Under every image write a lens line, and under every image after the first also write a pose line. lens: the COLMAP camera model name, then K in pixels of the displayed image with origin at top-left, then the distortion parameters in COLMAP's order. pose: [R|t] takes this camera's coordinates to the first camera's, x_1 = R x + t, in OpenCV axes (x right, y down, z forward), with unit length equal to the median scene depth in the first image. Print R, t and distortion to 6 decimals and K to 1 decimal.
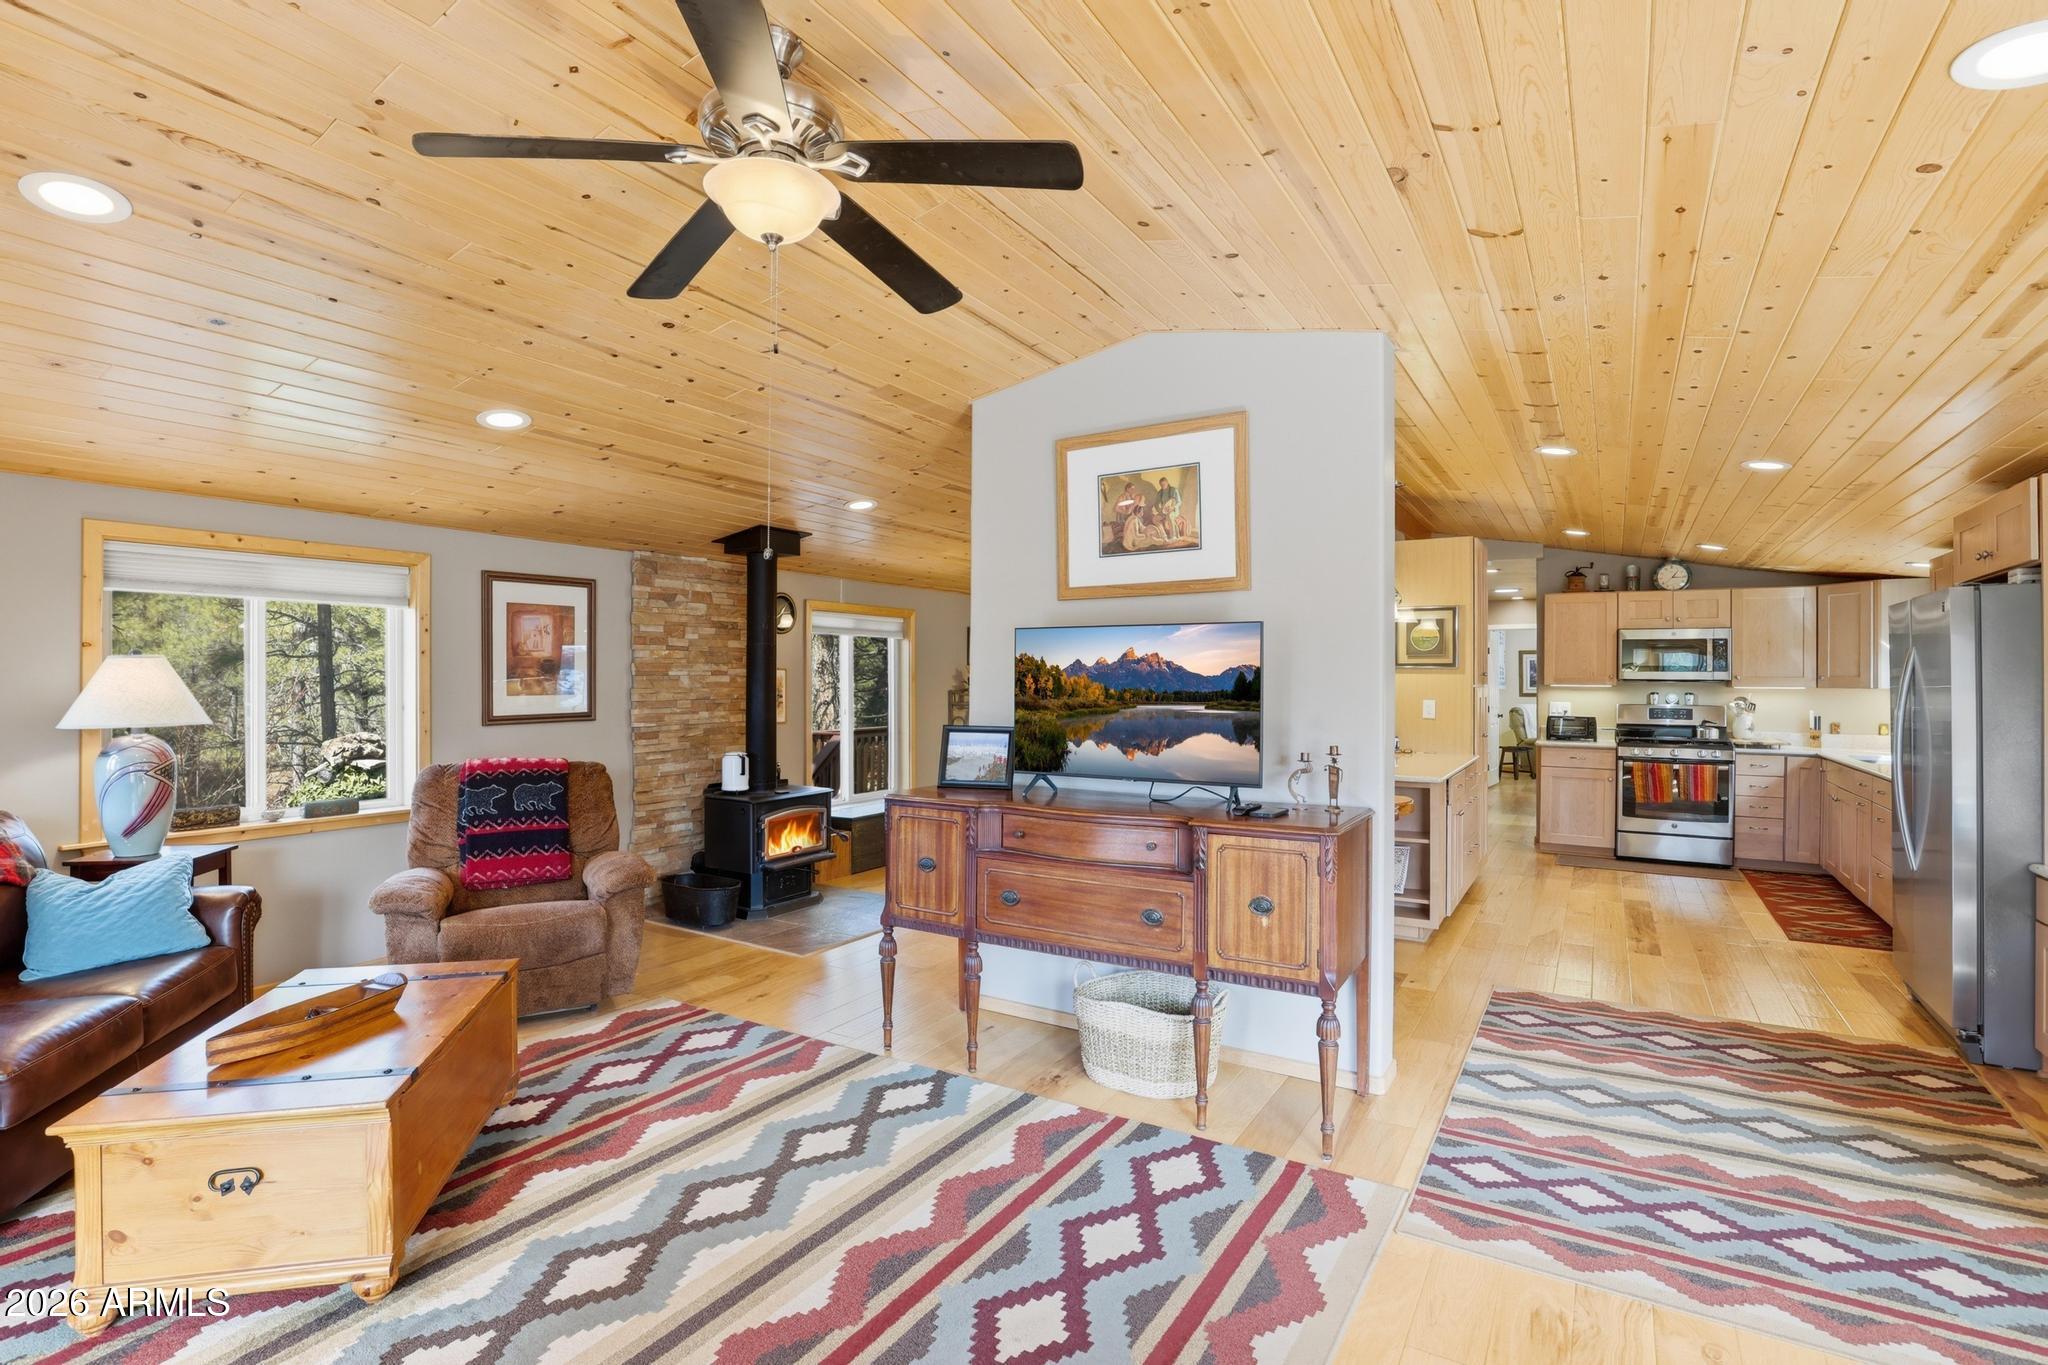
lens RADIAL K [[962.2, 0, 1029.8], [0, 962.2, 677.0], [0, 0, 1]] dist [-0.030220, 0.000787]
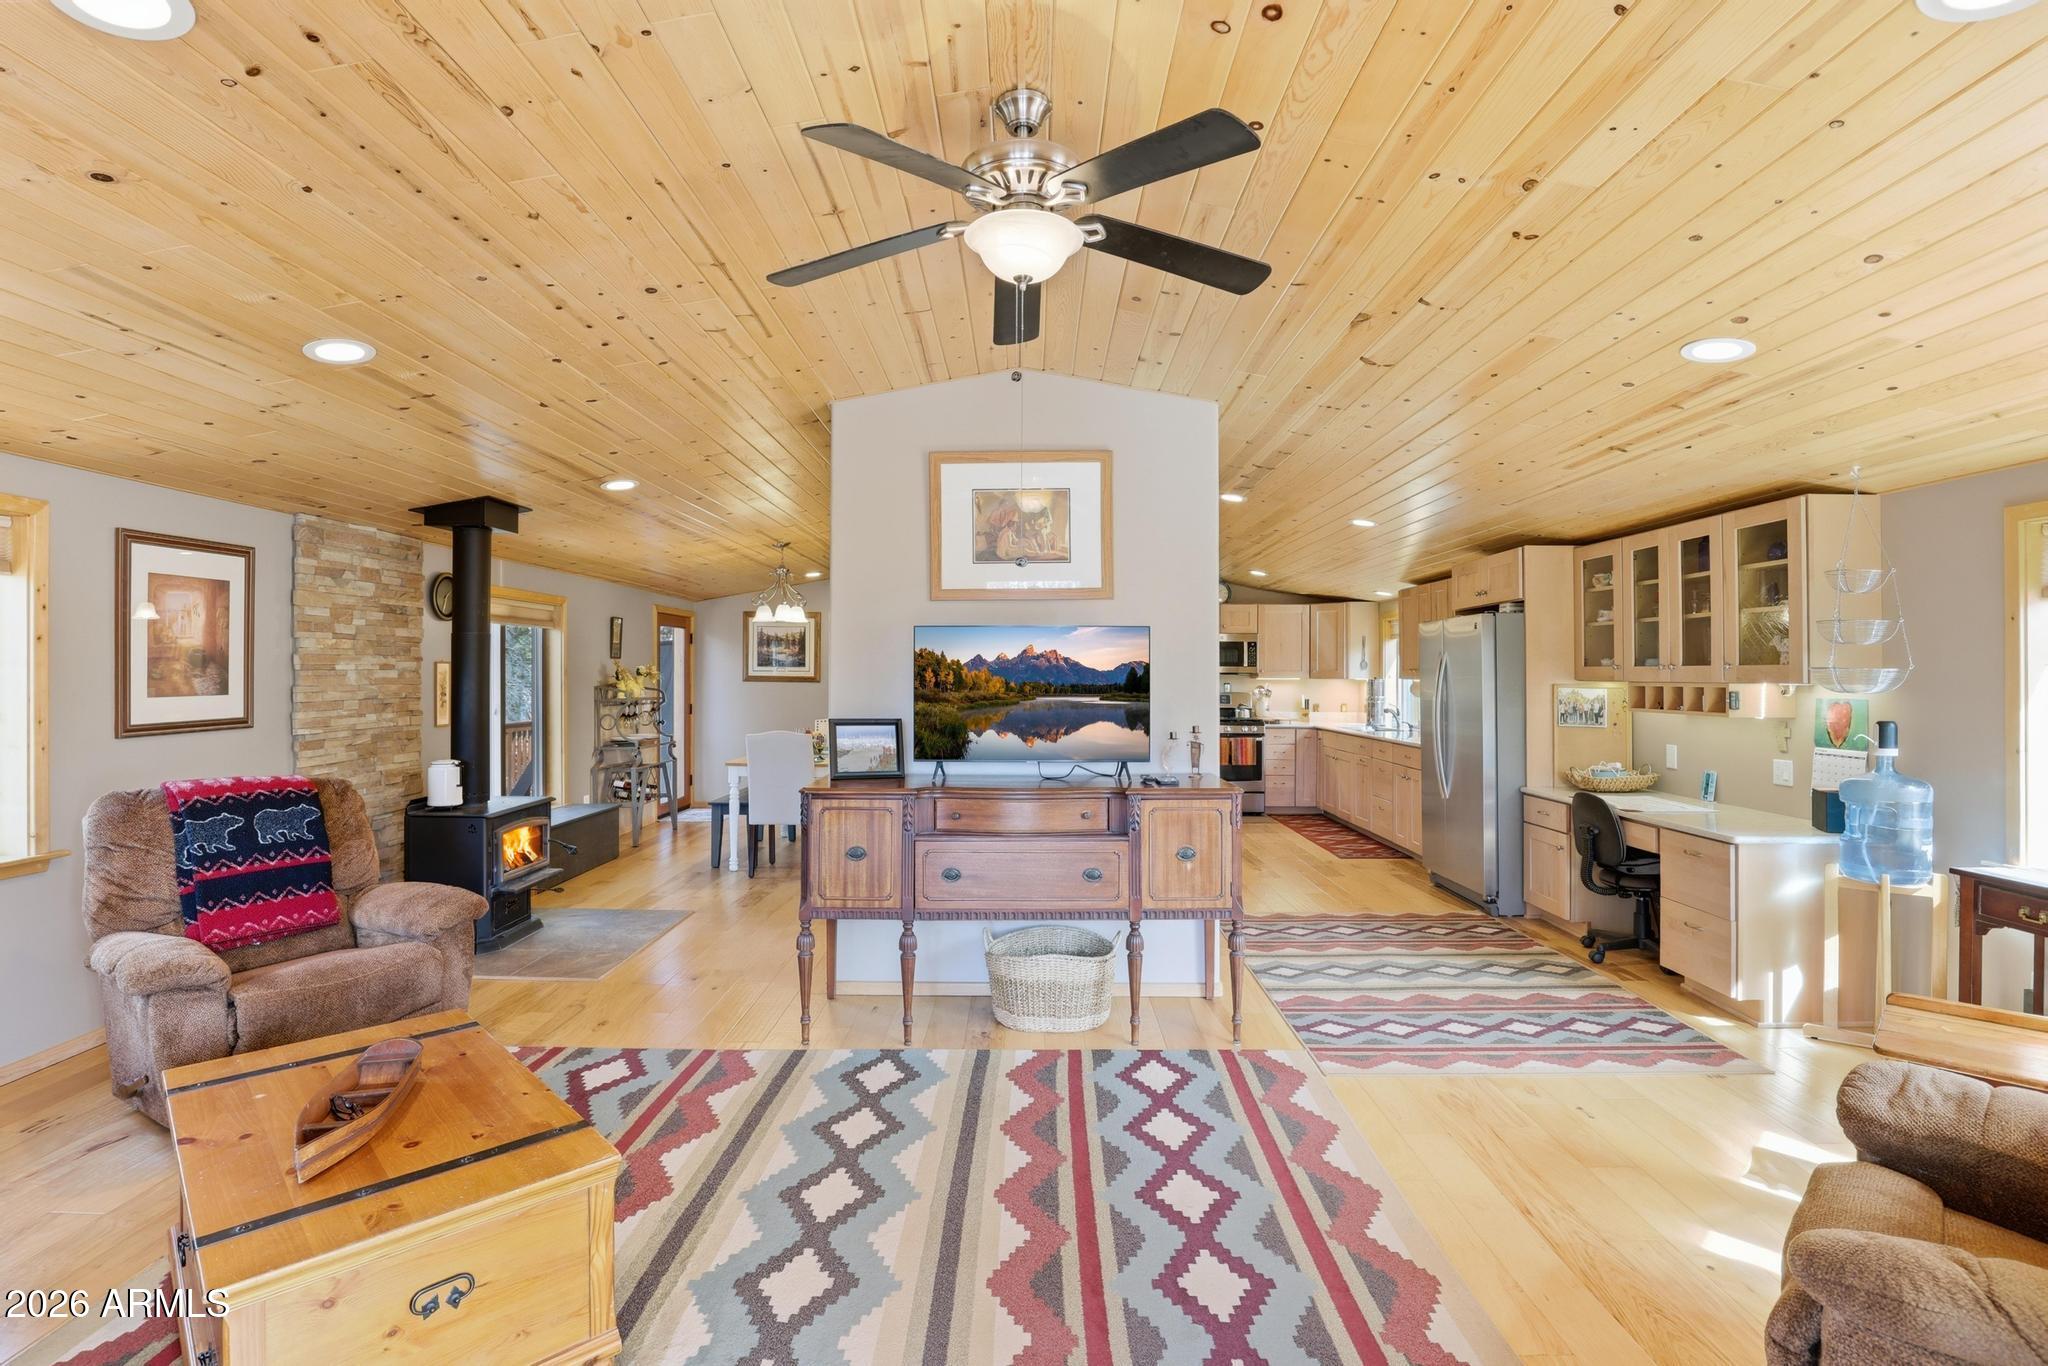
lens RADIAL K [[959.6, 0, 1029.7], [0, 959.6, 666.3], [0, 0, 1]] dist [-0.029101, 0.000229]
pose [[0.858196, 0.001618, 0.513320, -0.457551], [0.000696, 0.999990, -0.004315, -0.001305], [-0.513322, 0.004061, 0.858187, 0.021818]]
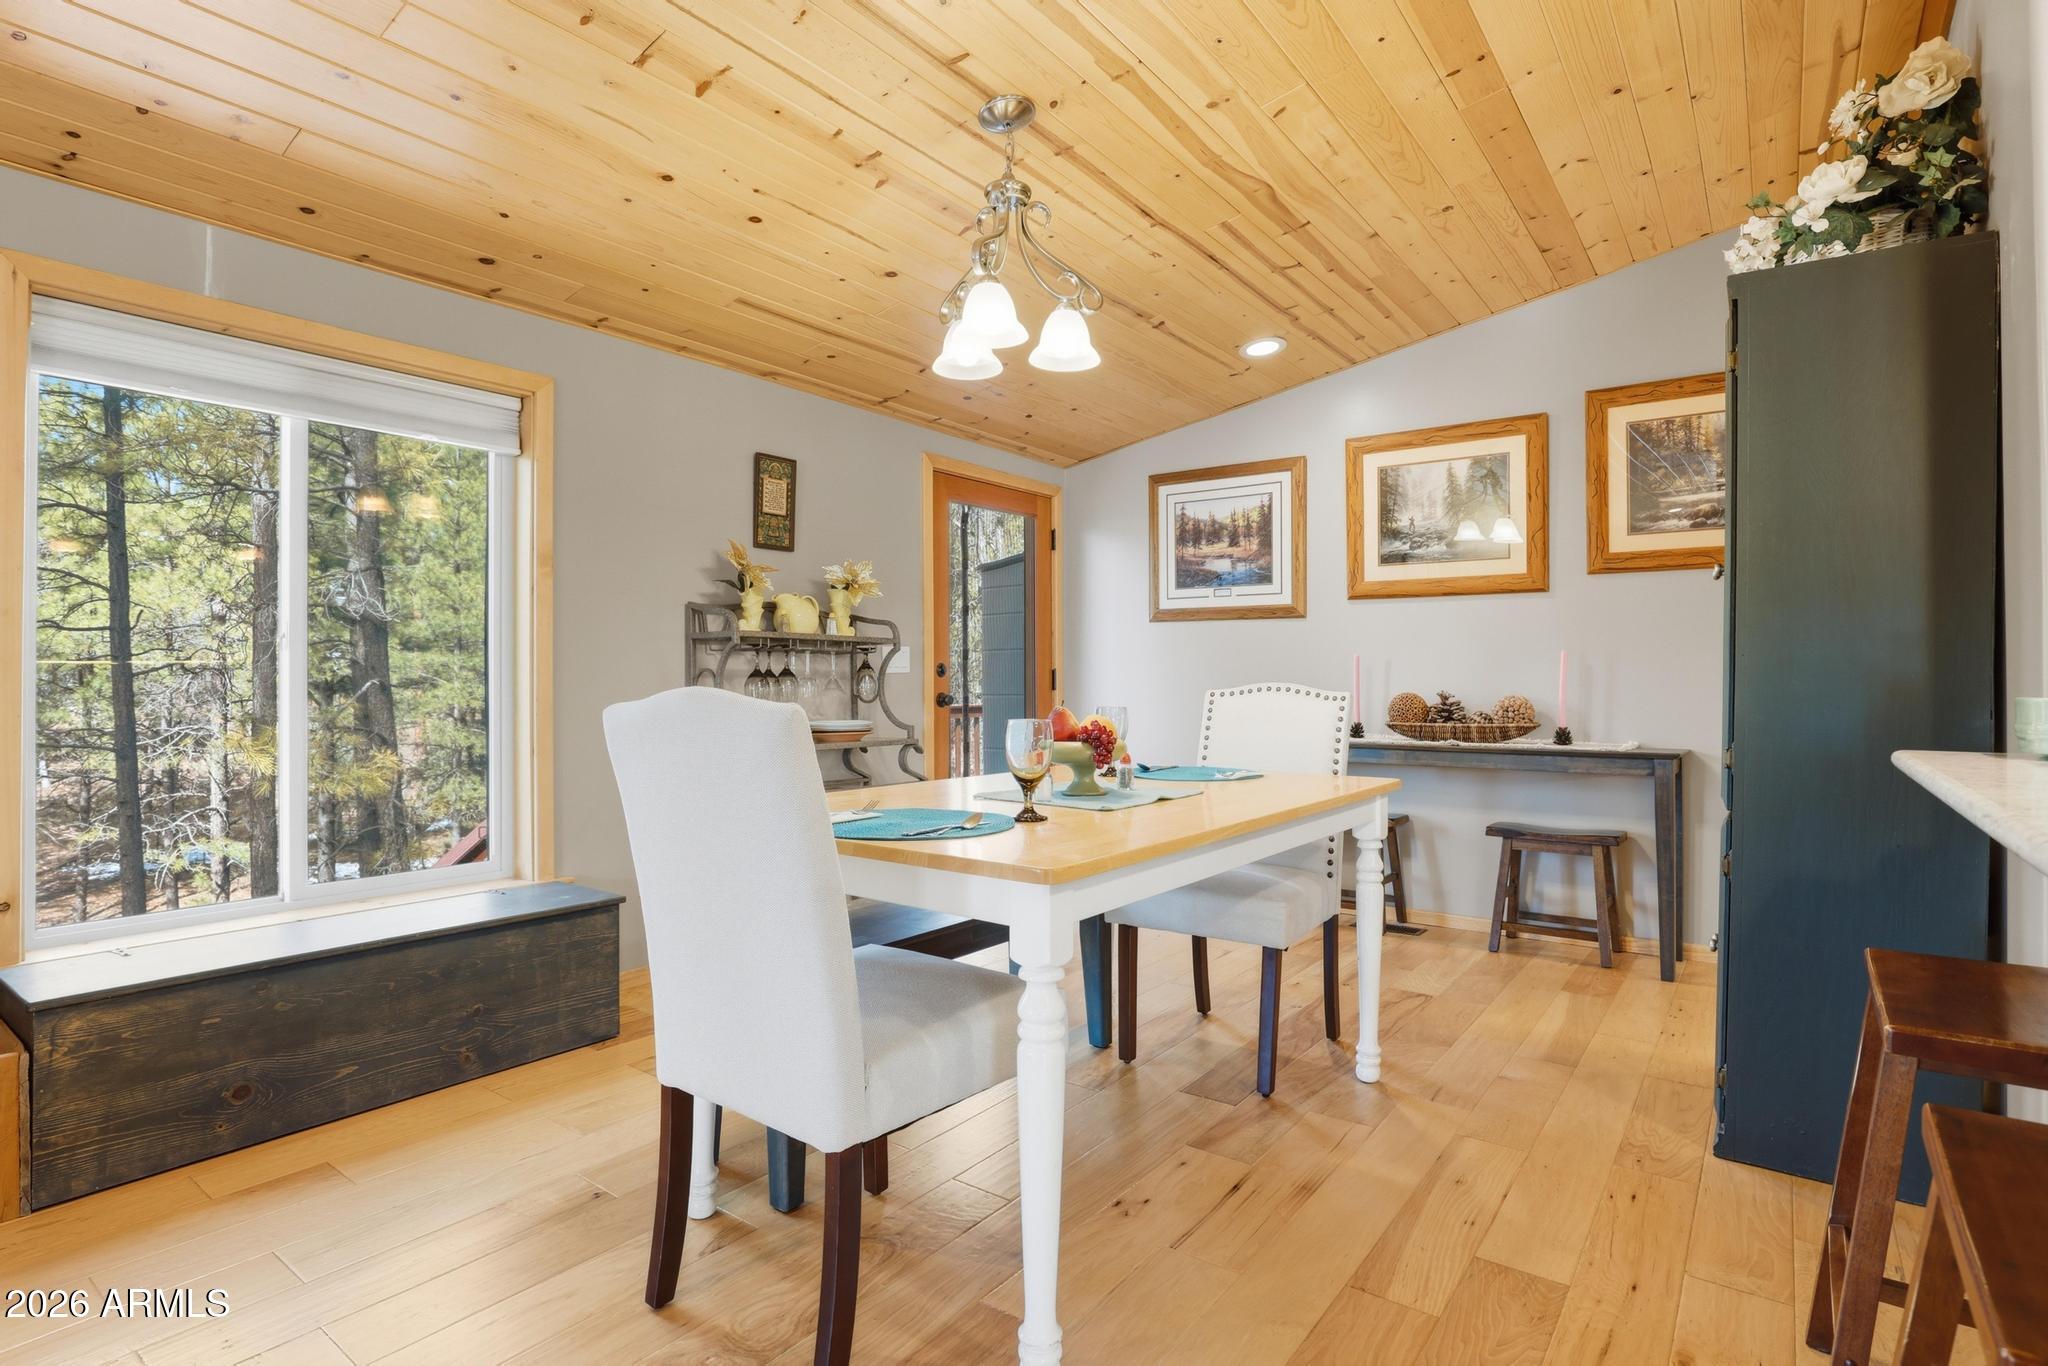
lens RADIAL K [[1018.5, 0, 1019.3], [0, 1018.5, 674.0], [0, 0, 1]] dist [-0.029927, 0.000293]
pose [[0.994609, -0.003624, -0.103638, 0.228644], [0.003203, 0.999986, -0.004227, 0.109392], [0.103652, 0.003872, 0.994606, 1.420986]]
